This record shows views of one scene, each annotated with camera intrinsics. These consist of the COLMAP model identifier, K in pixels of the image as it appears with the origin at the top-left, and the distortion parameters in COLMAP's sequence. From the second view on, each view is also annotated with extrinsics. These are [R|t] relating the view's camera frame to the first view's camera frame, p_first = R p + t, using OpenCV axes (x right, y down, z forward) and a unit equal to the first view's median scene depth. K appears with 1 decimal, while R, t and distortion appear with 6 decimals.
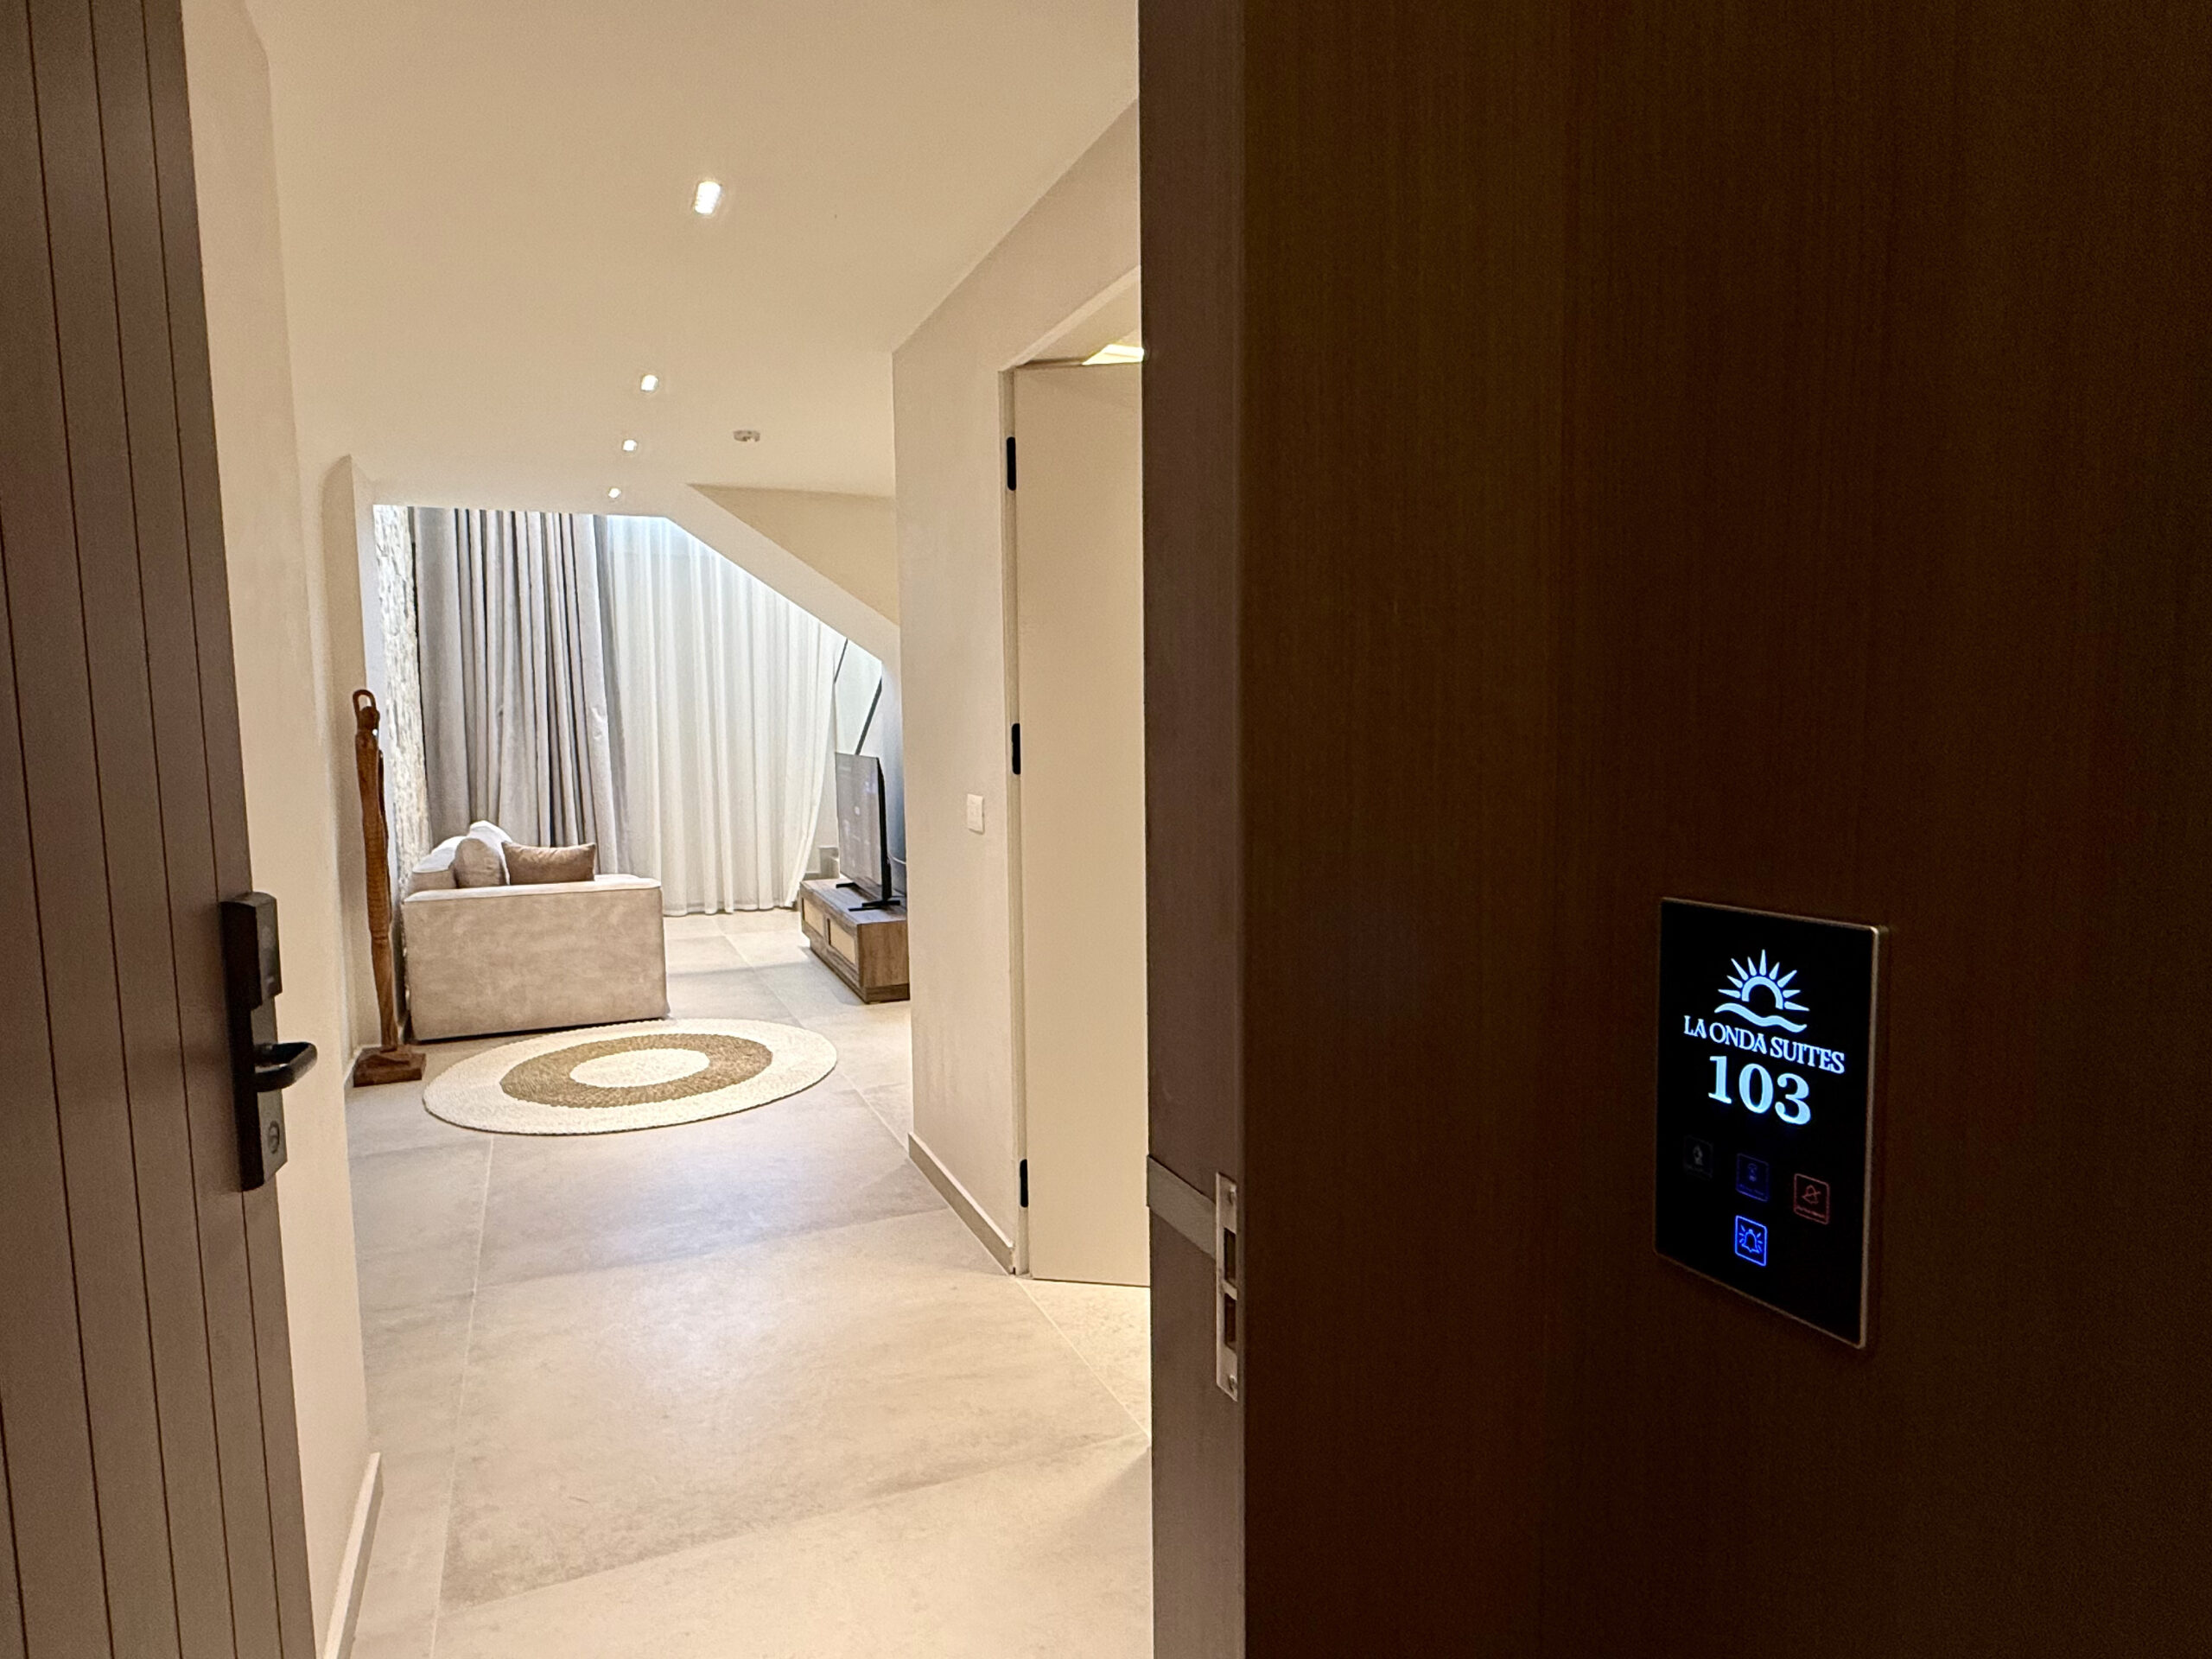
lens RADIAL K [[1220.8, 0, 1093.2], [0, 1220.8, 836.3], [0, 0, 1]] dist [0.003514, -0.000475]
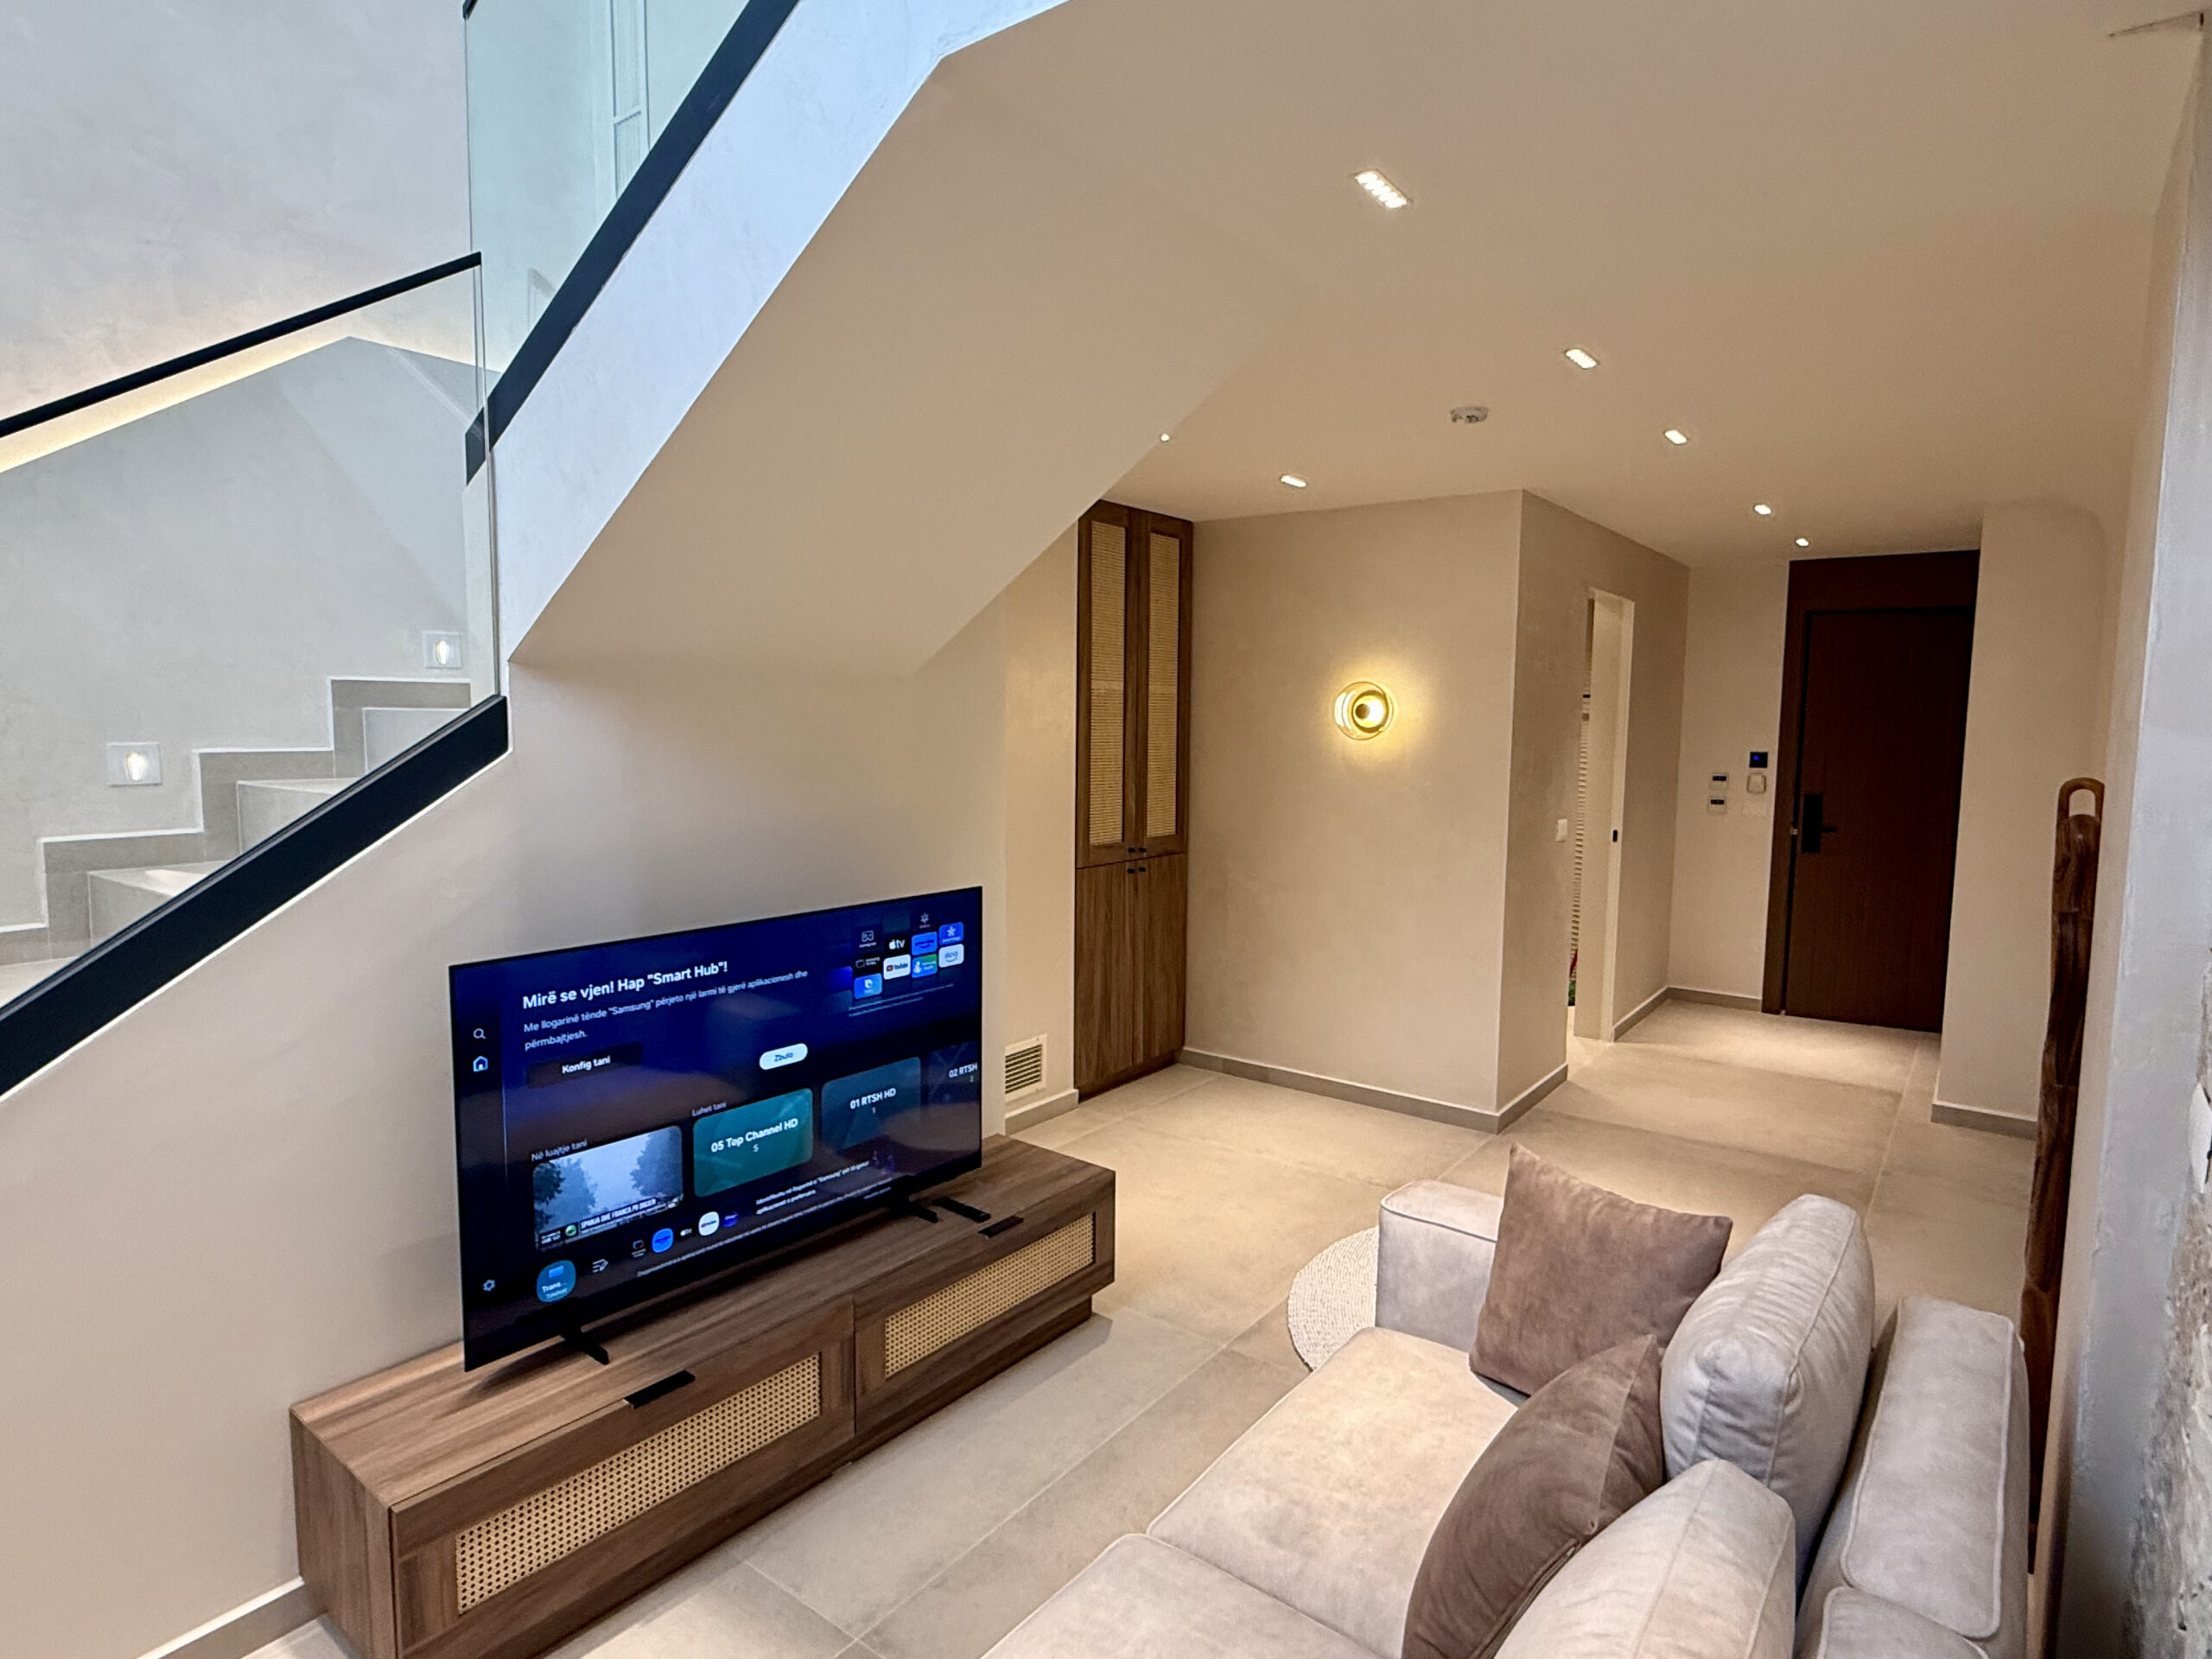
lens RADIAL K [[1220.8, 0, 1093.2], [0, 1220.8, 836.3], [0, 0, 1]] dist [0.003514, -0.000475]
pose [[-0.476534, -0.085322, 0.875006, -1.148106], [0.088359, 0.985592, 0.144226, -0.278949], [-0.874705, 0.146043, -0.462129, 2.150555]]
